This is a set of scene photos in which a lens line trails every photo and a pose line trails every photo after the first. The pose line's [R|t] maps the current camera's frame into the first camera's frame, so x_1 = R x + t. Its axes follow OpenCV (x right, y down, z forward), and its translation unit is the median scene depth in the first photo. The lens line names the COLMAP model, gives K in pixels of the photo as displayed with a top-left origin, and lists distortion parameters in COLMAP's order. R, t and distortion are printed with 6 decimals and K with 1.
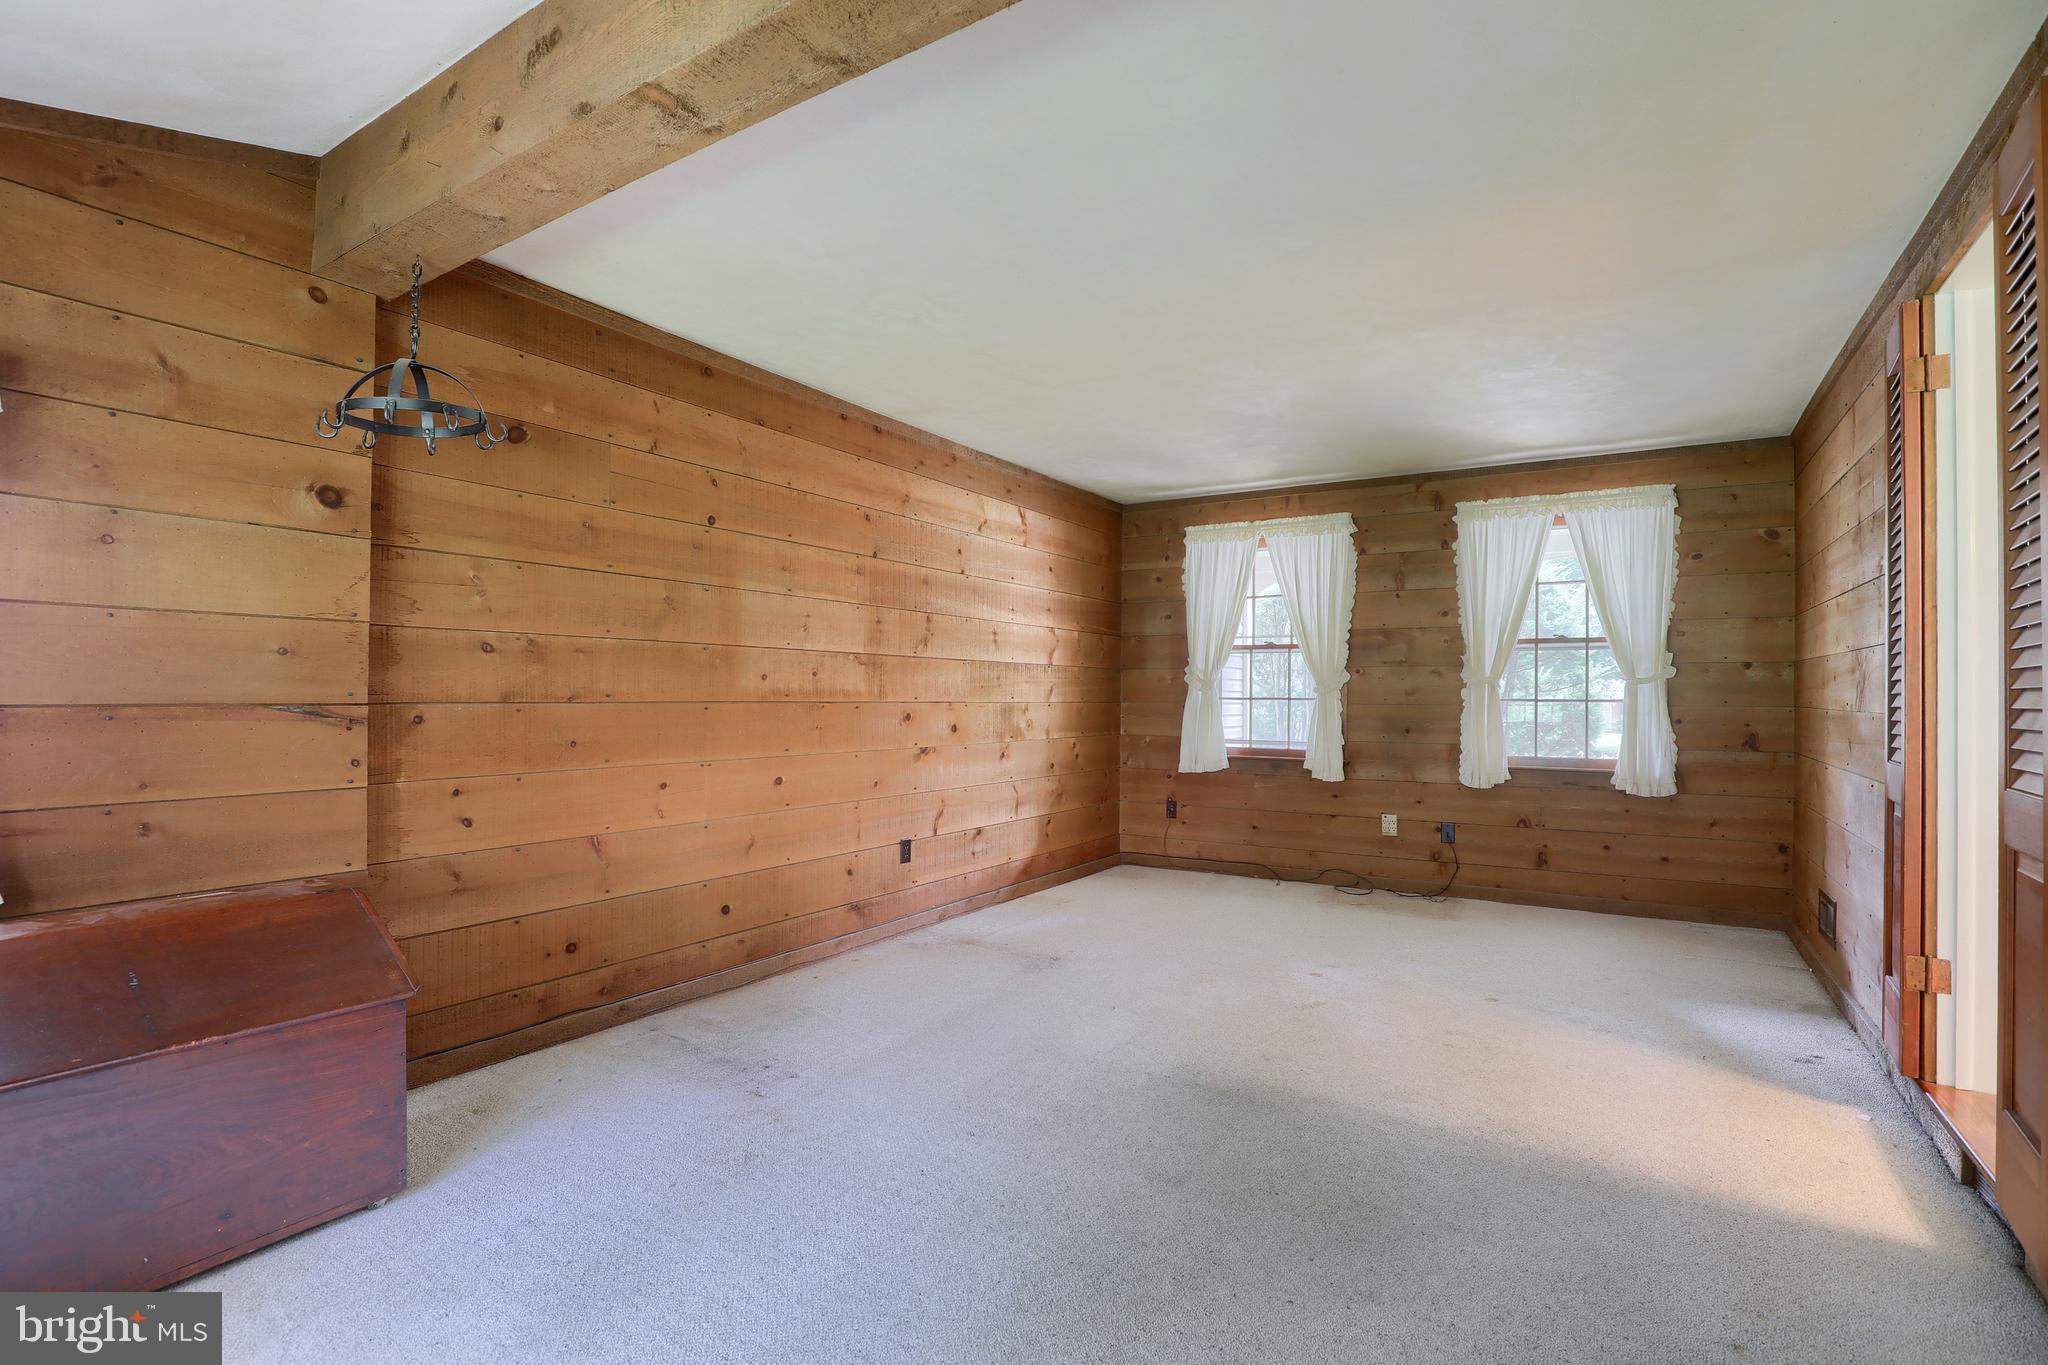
lens RADIAL K [[950.7, 0, 1038.9], [0, 950.7, 698.6], [0, 0, 1]] dist [-0.028140, 0.000445]
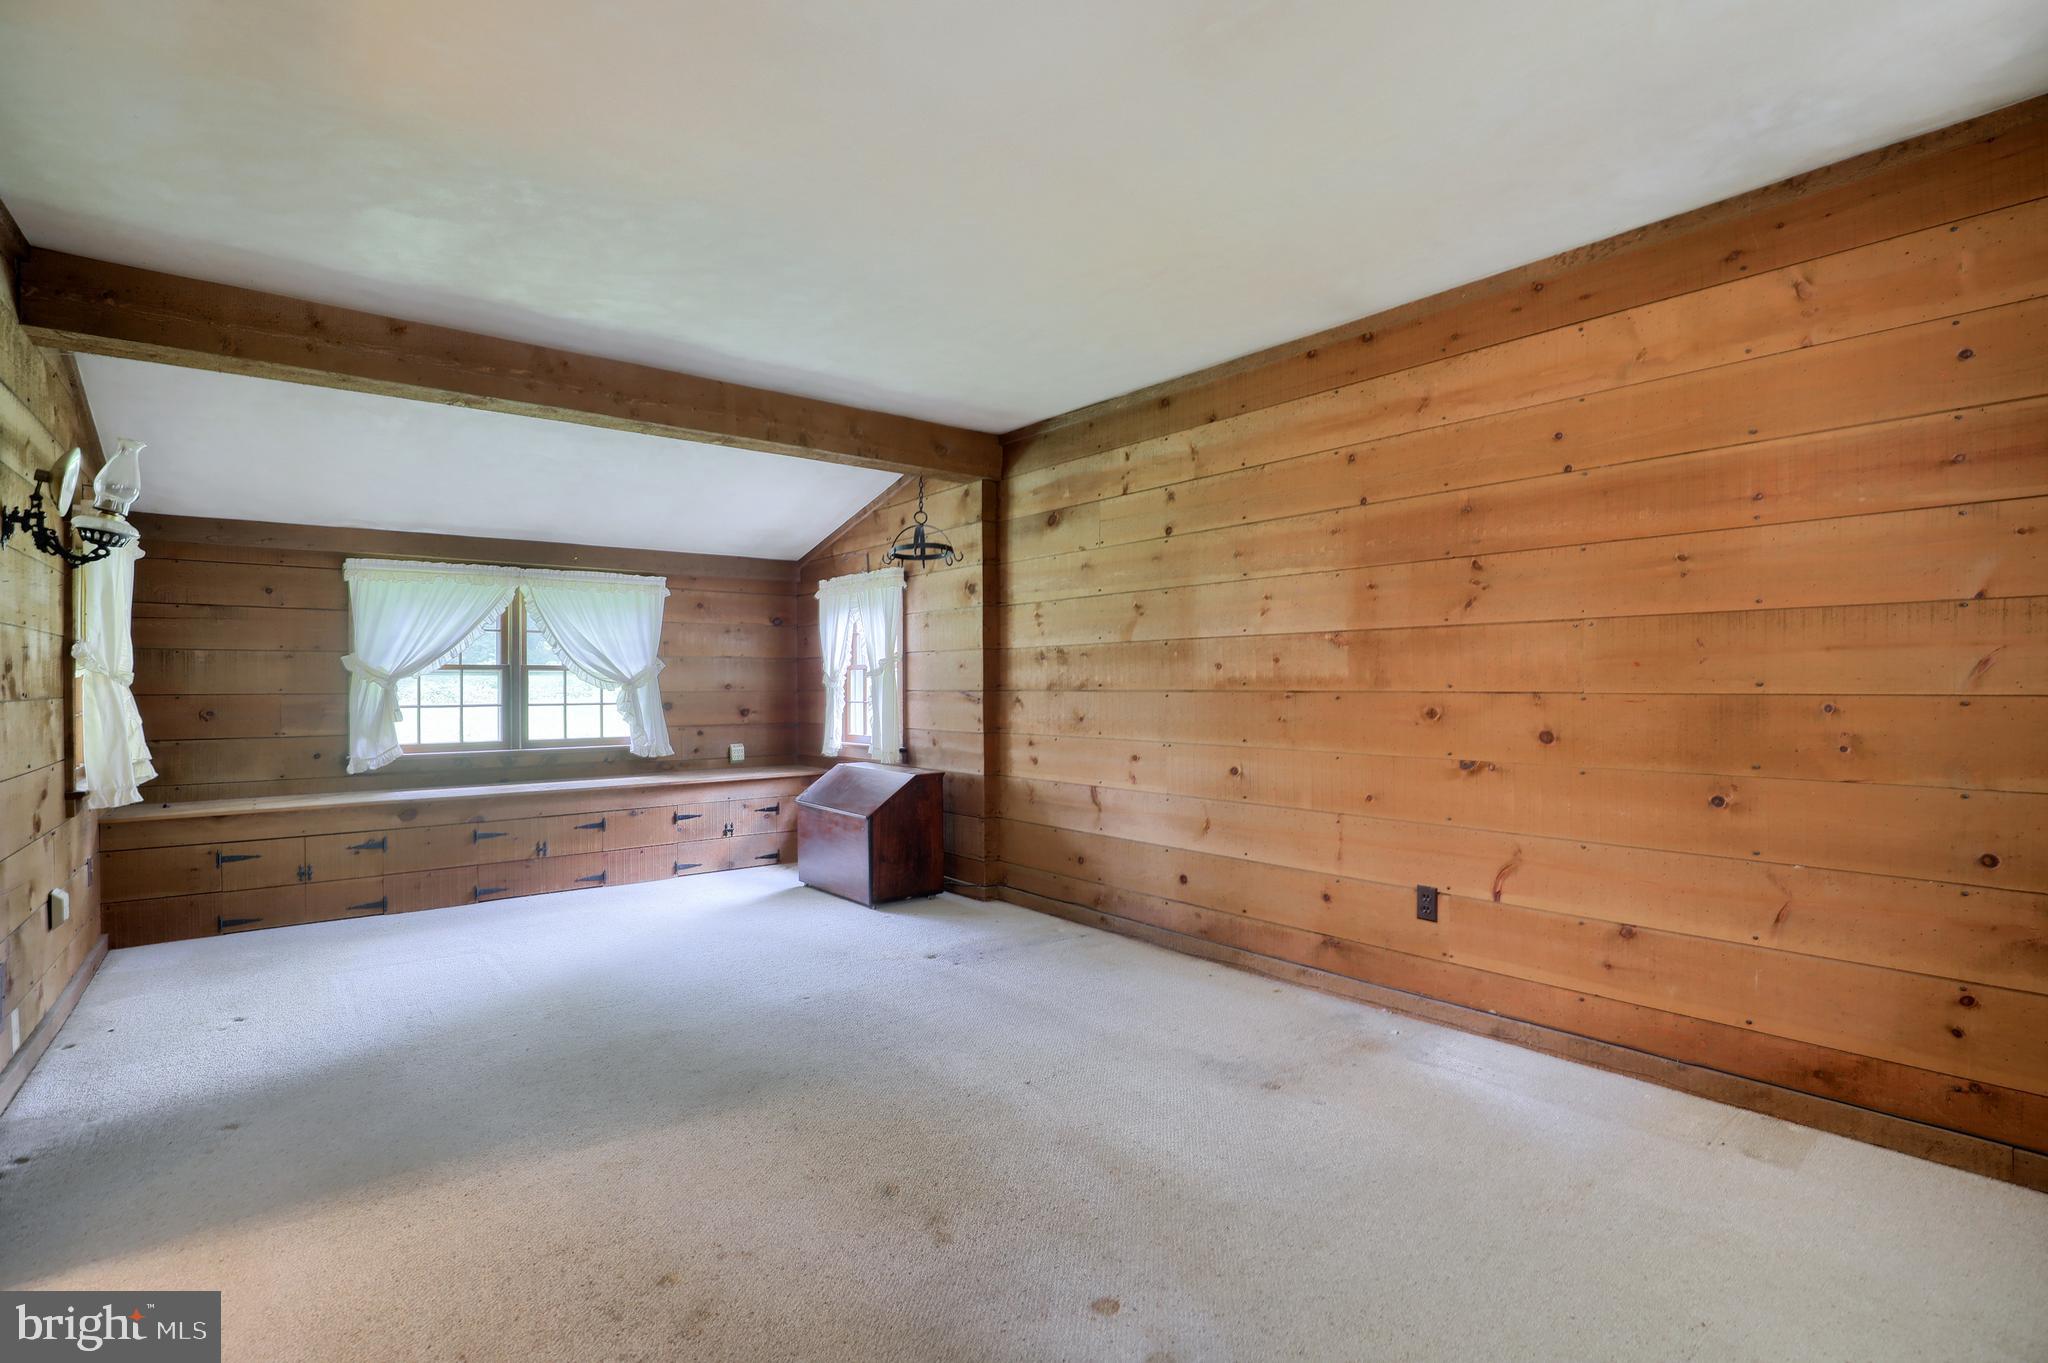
lens RADIAL K [[963.3, 0, 1023.0], [0, 963.3, 681.4], [0, 0, 1]] dist [-0.019767, 0.000113]
pose [[-0.326155, -0.007775, -0.945284, 0.556251], [0.000316, 0.999965, -0.008333, 0.001520], [0.945316, -0.003016, -0.326142, 0.839266]]
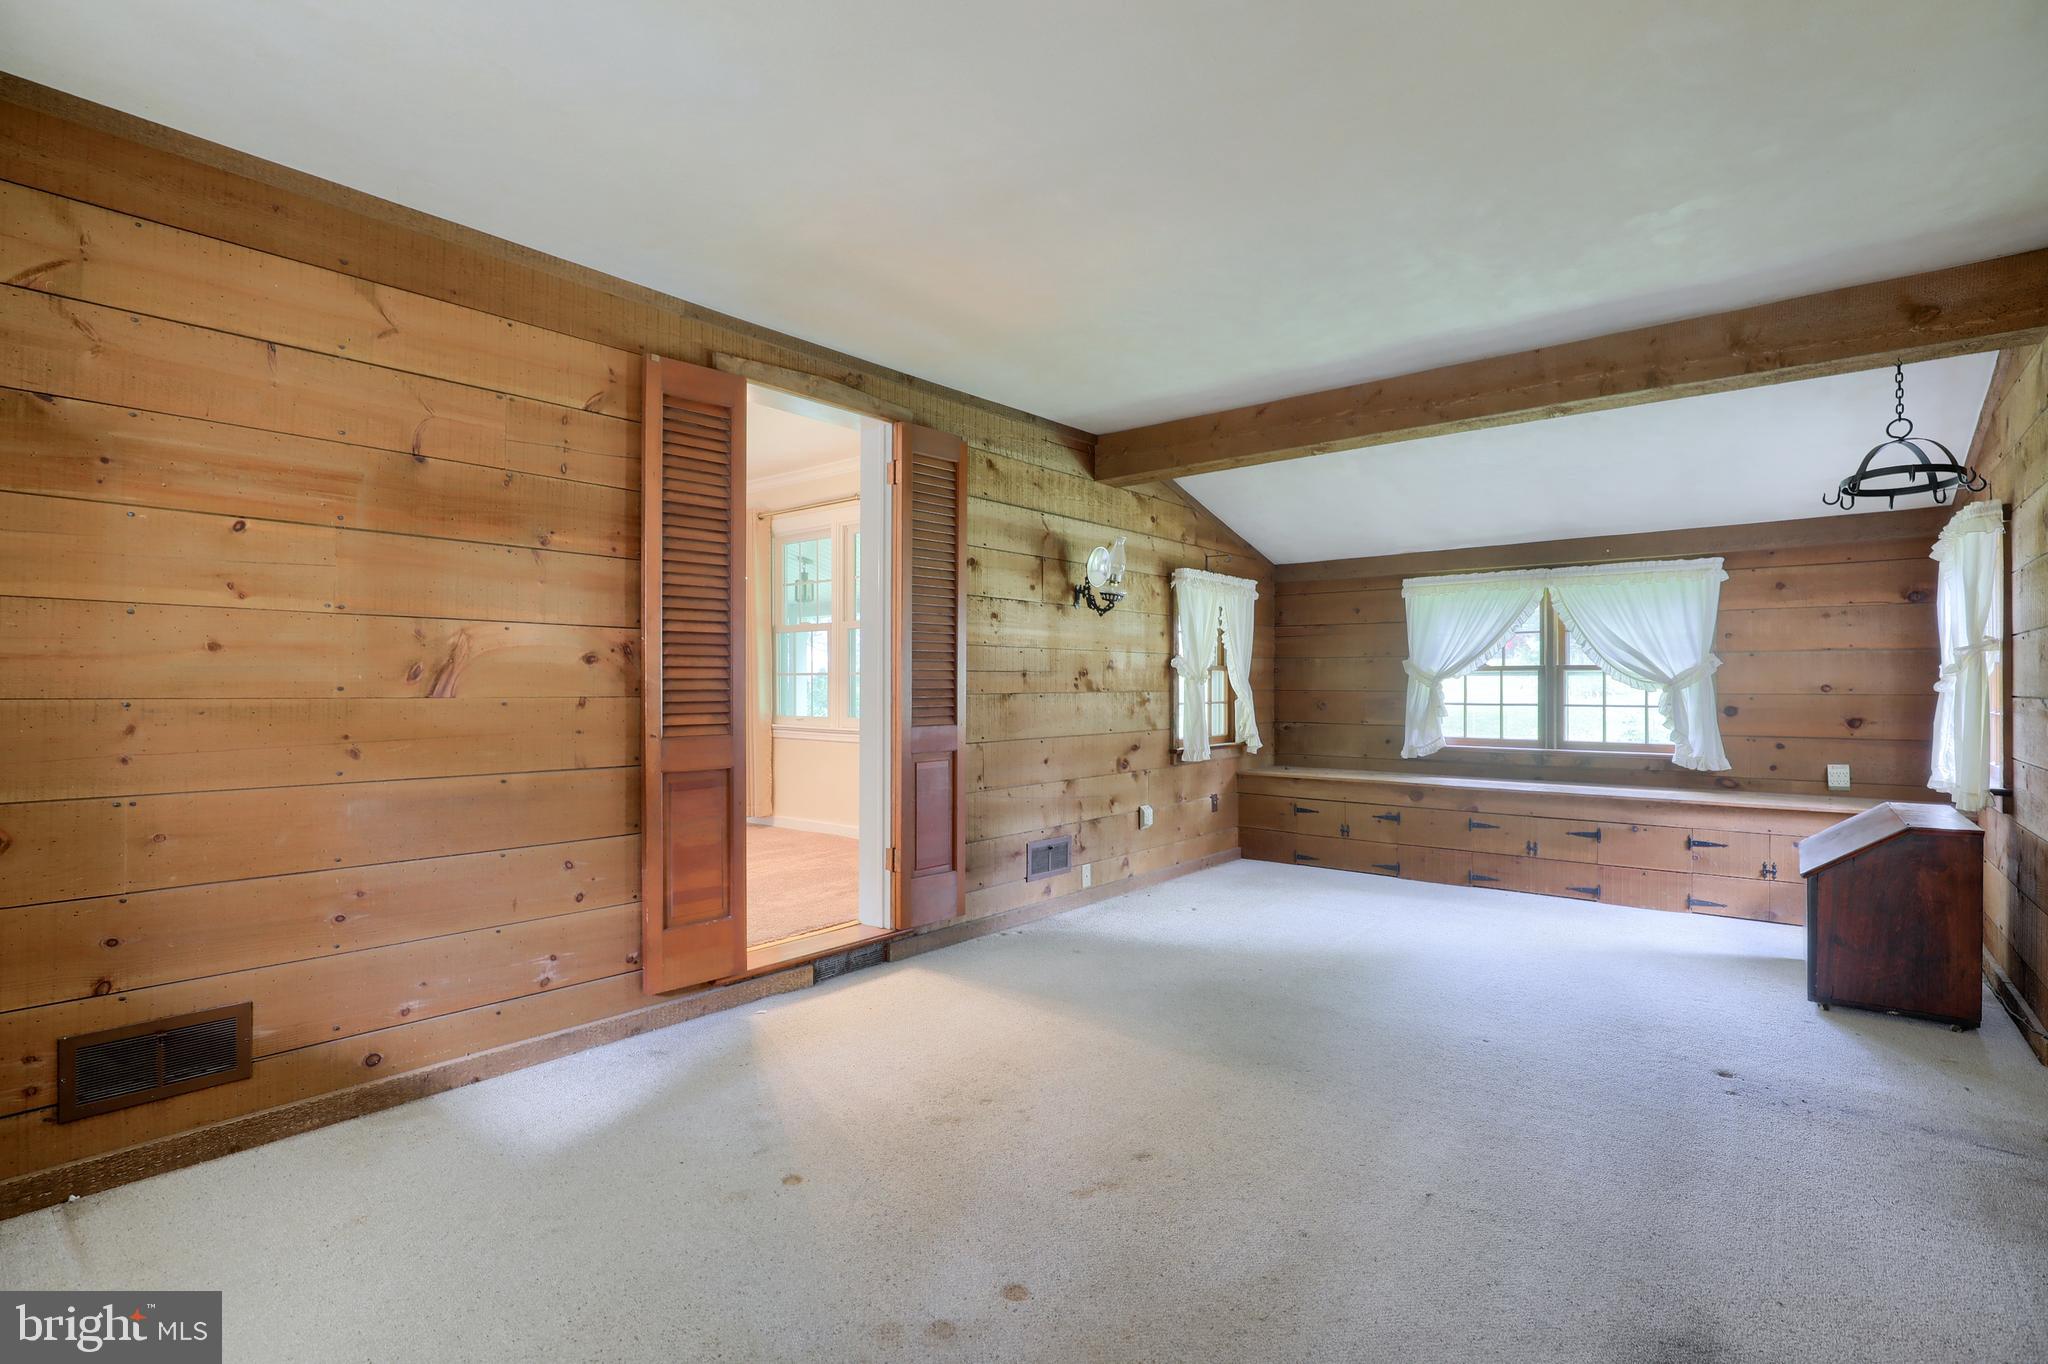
lens RADIAL K [[966.8, 0, 1020.1], [0, 966.8, 687.0], [0, 0, 1]] dist [-0.028924, -0.000051]
pose [[-0.988390, -0.008397, 0.151708, 0.169003], [-0.007729, 0.999958, 0.004995, -0.001859], [-0.151743, 0.003764, -0.988413, 1.100401]]
